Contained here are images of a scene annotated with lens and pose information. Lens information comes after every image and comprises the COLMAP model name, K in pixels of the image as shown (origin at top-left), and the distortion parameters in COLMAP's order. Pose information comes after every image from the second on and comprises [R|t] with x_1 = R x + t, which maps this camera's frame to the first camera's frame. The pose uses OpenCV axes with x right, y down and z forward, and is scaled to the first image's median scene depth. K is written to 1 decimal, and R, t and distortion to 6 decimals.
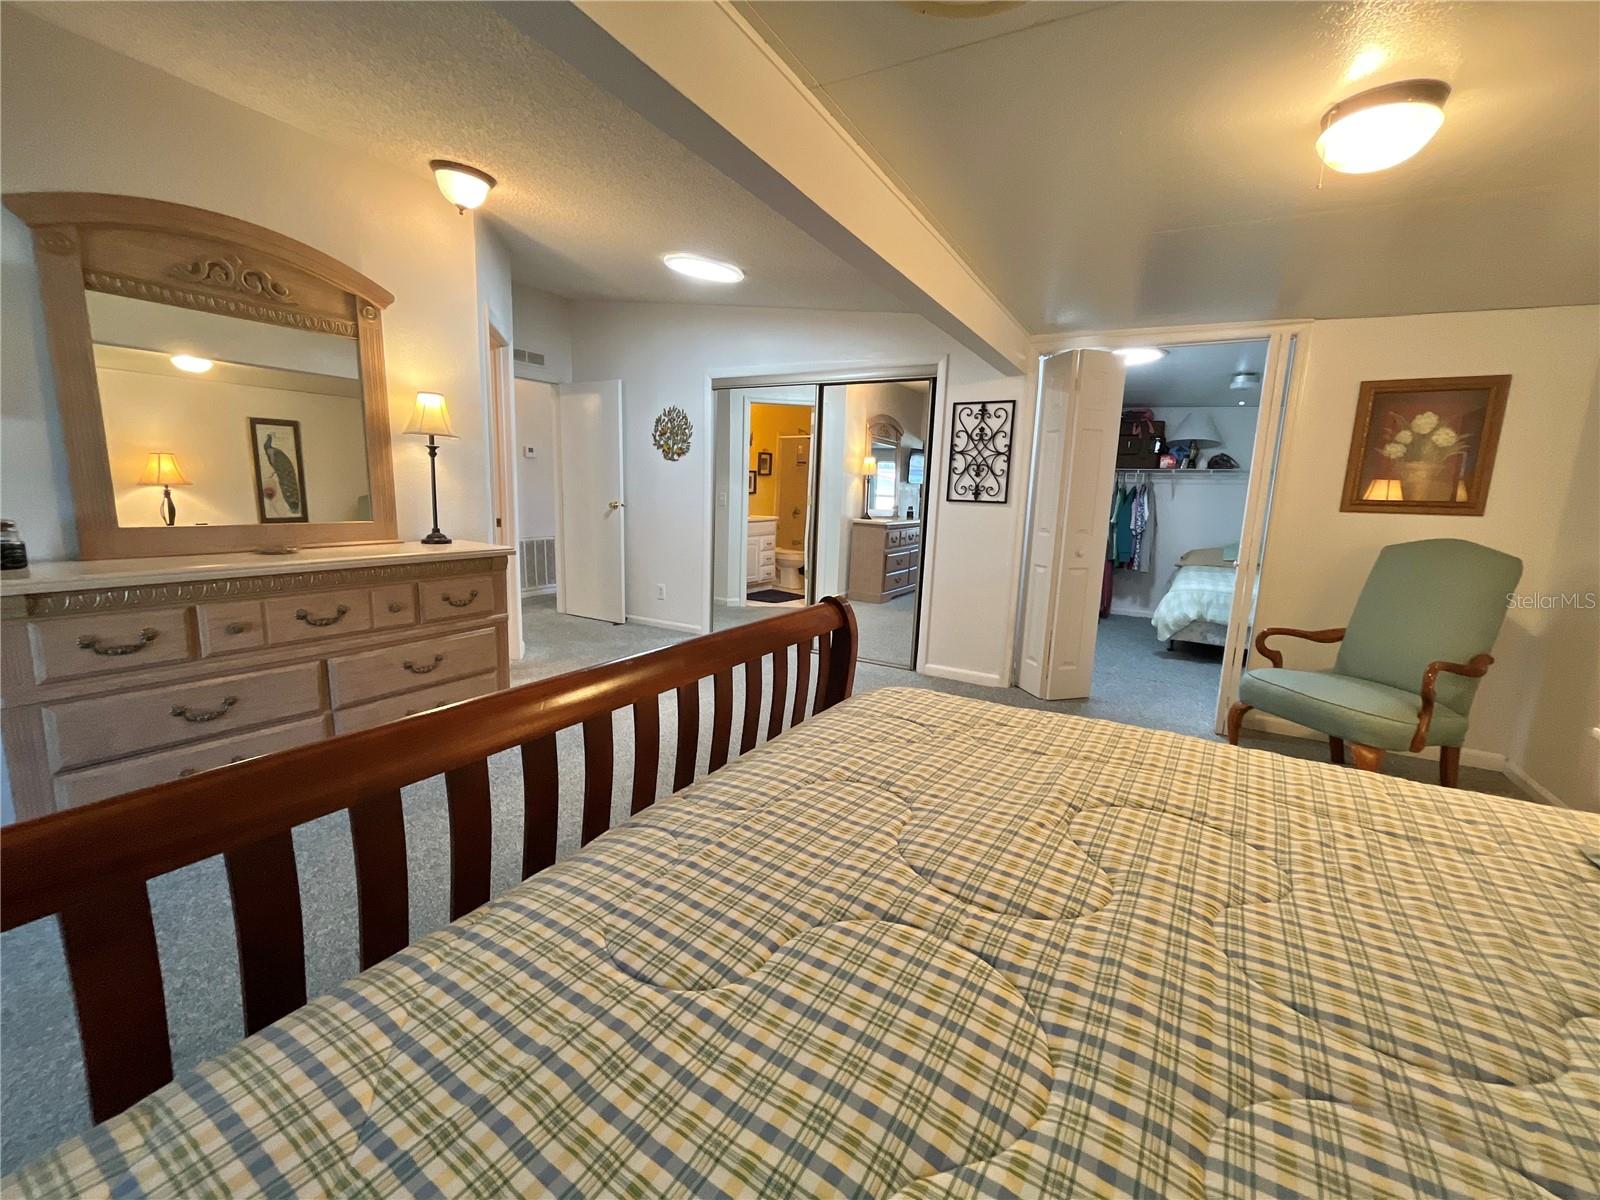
lens RADIAL K [[650.0, 0, 798.7], [0, 650.0, 601.6], [0, 0, 1]] dist [-0.004081, -0.000122]
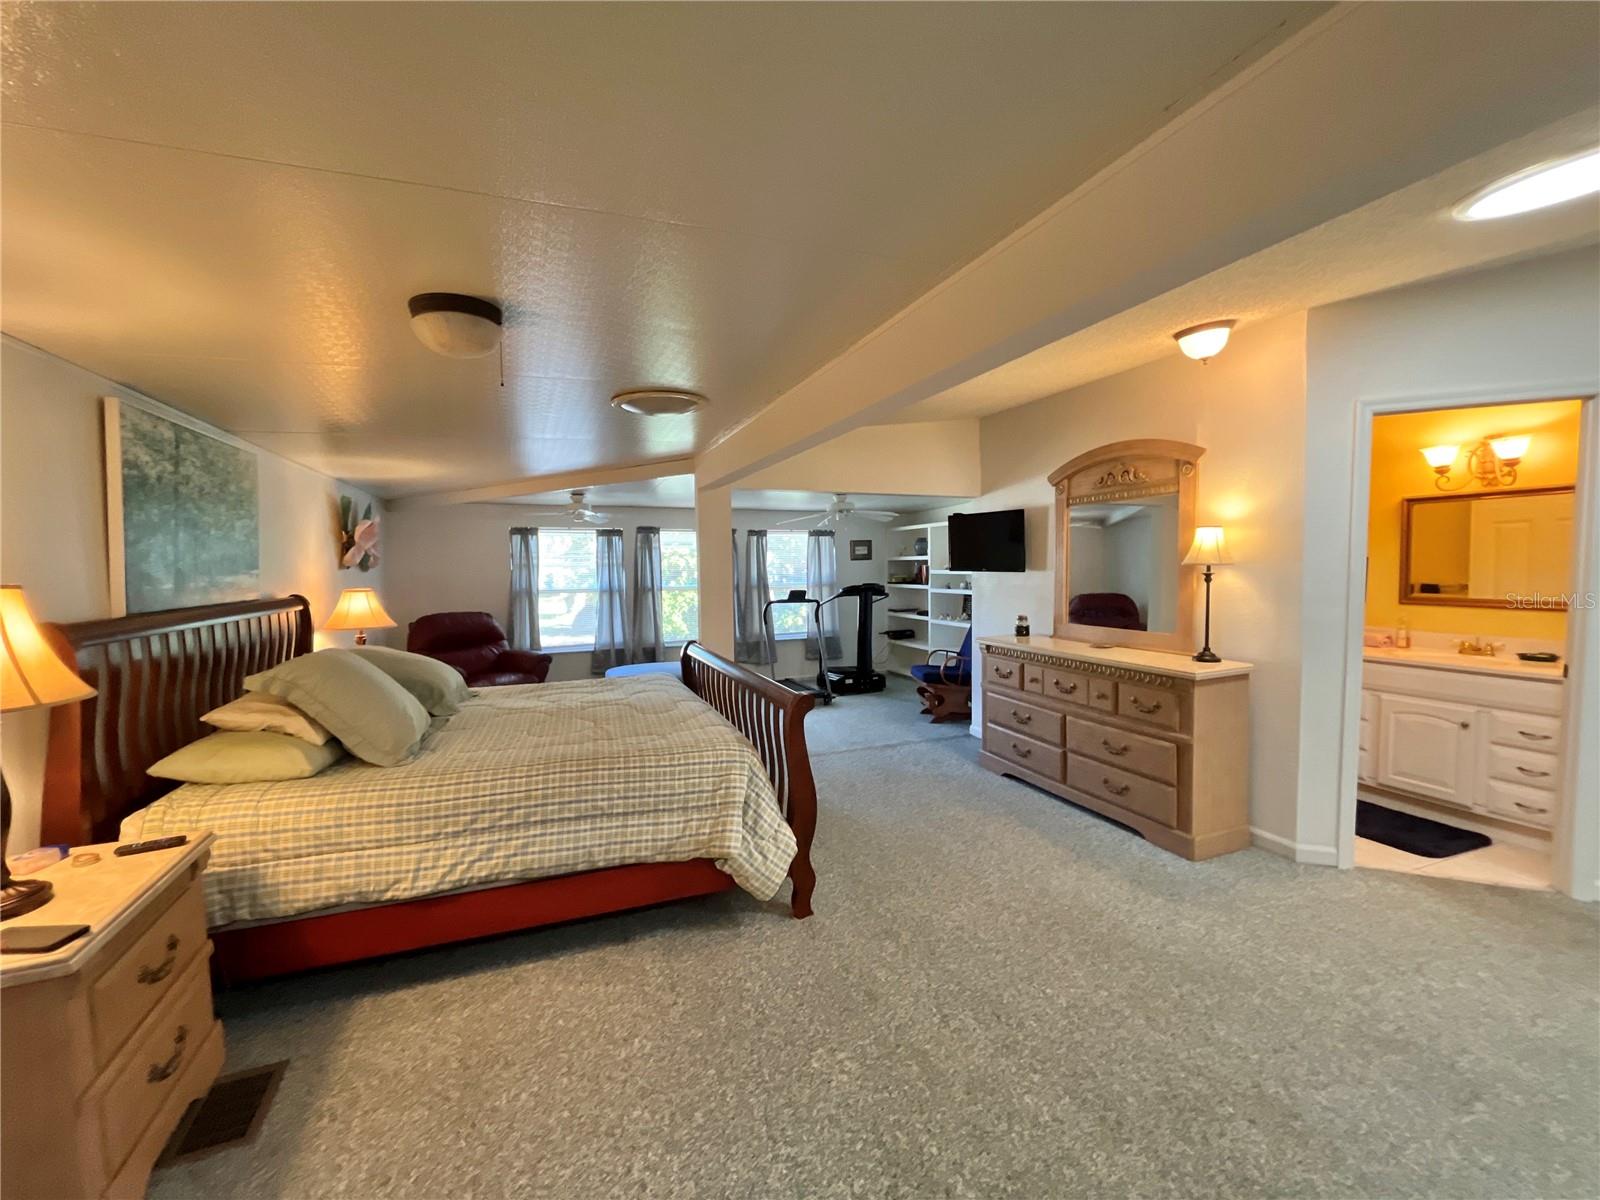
lens RADIAL K [[650.2, 0, 800.0], [0, 650.2, 600.0], [0, 0, 1]] dist [-0.002152, -0.000135]
pose [[-0.619399, 0.025352, -0.784667, 0.840386], [-0.134178, 0.981354, 0.137624, -0.295574], [0.773525, 0.190530, -0.604448, 1.327570]]
